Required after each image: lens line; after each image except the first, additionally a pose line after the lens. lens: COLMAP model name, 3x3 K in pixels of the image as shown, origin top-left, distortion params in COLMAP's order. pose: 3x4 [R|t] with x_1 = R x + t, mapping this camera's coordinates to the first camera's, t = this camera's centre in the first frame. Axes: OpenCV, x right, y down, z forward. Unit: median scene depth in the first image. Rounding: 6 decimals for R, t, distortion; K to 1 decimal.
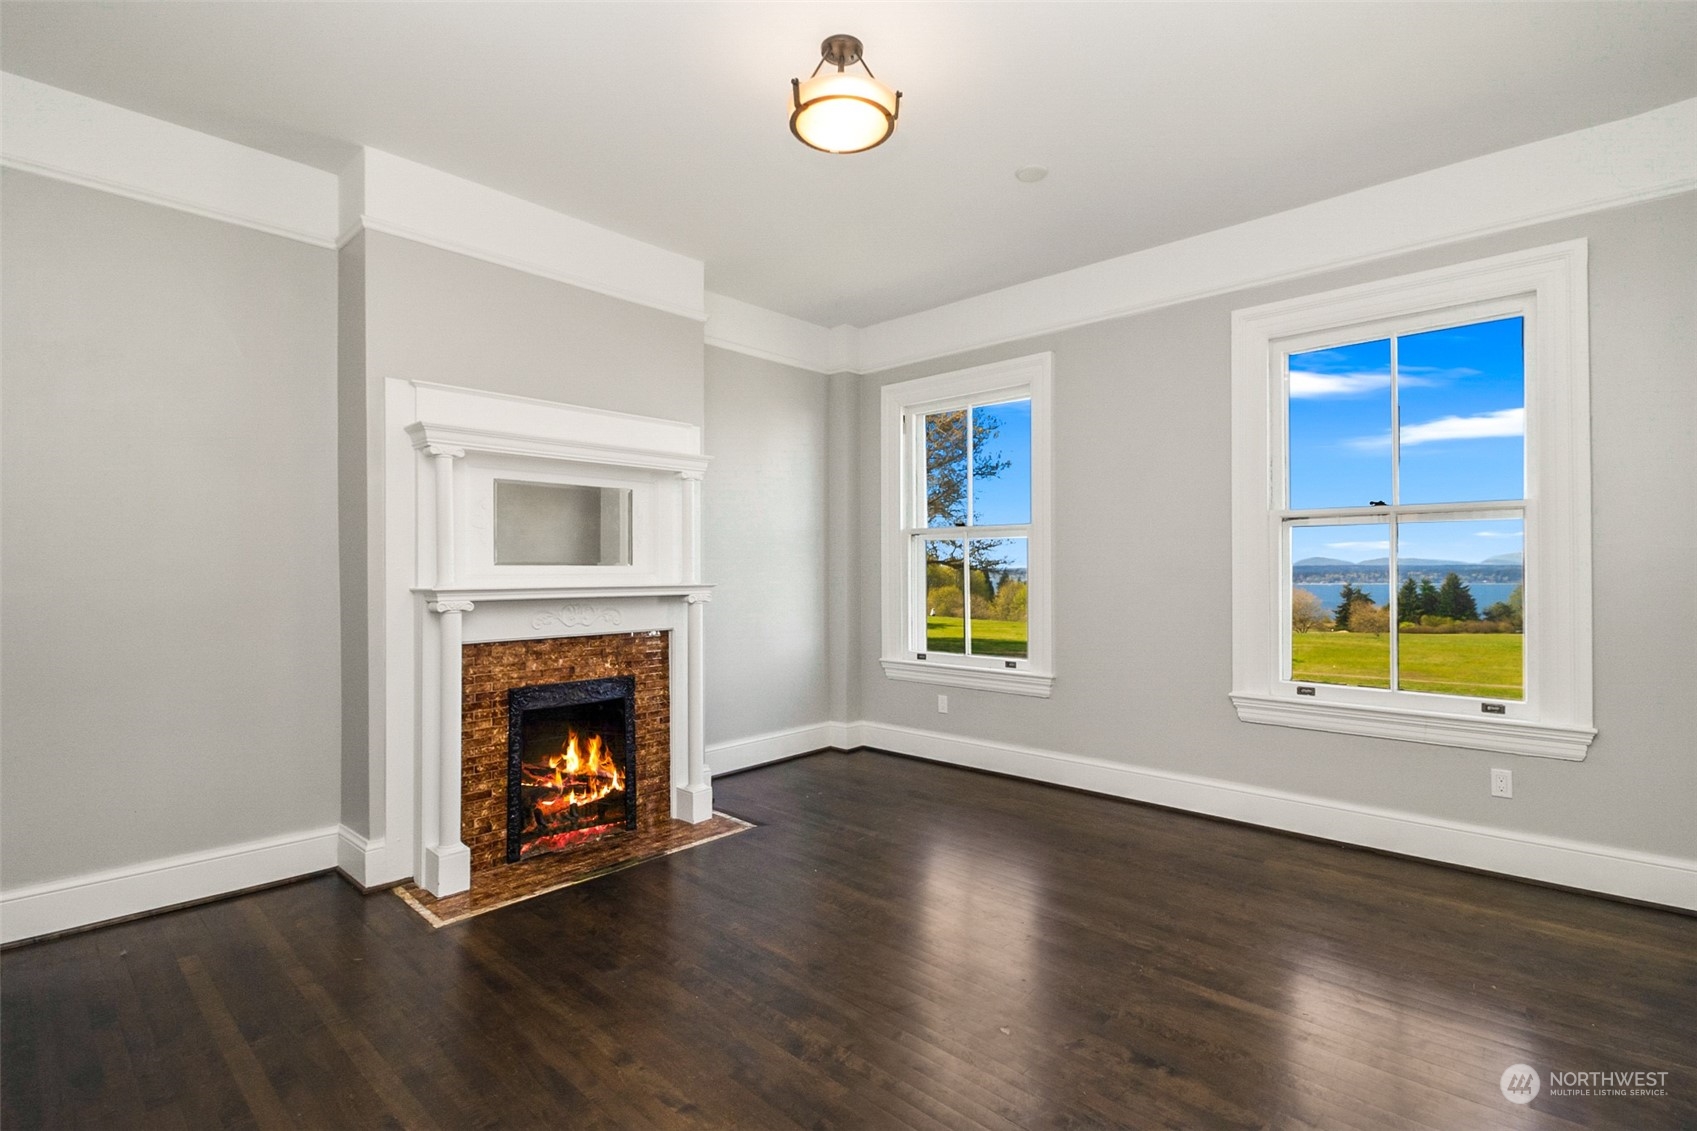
lens RADIAL K [[793.1, 0, 854.2], [0, 793.1, 566.6], [0, 0, 1]] dist [0.000952, 0.000200]
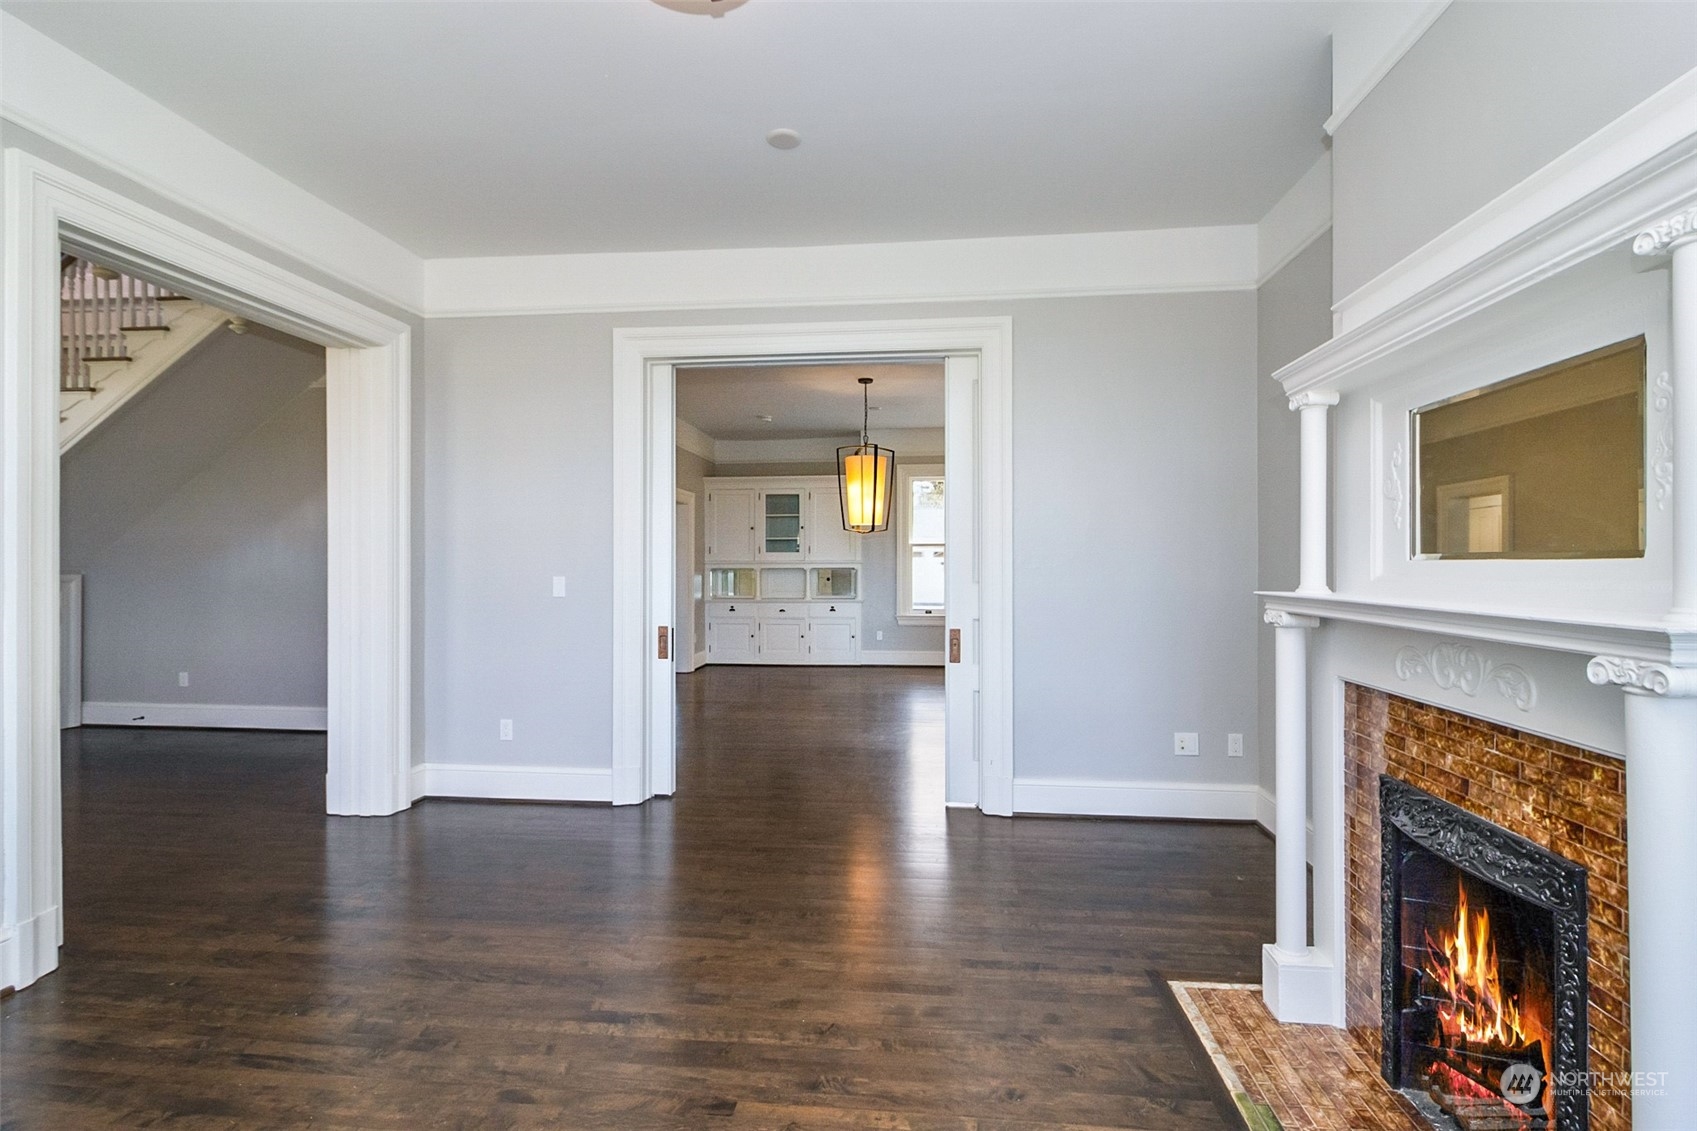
lens RADIAL K [[793.1, 0, 854.2], [0, 793.1, 566.6], [0, 0, 1]] dist [0.000952, 0.000200]
pose [[-0.802157, 0.004840, -0.597094, 0.202188], [0.006317, 0.999980, -0.000382, 0.000796], [0.597080, -0.004078, -0.802171, 1.150159]]
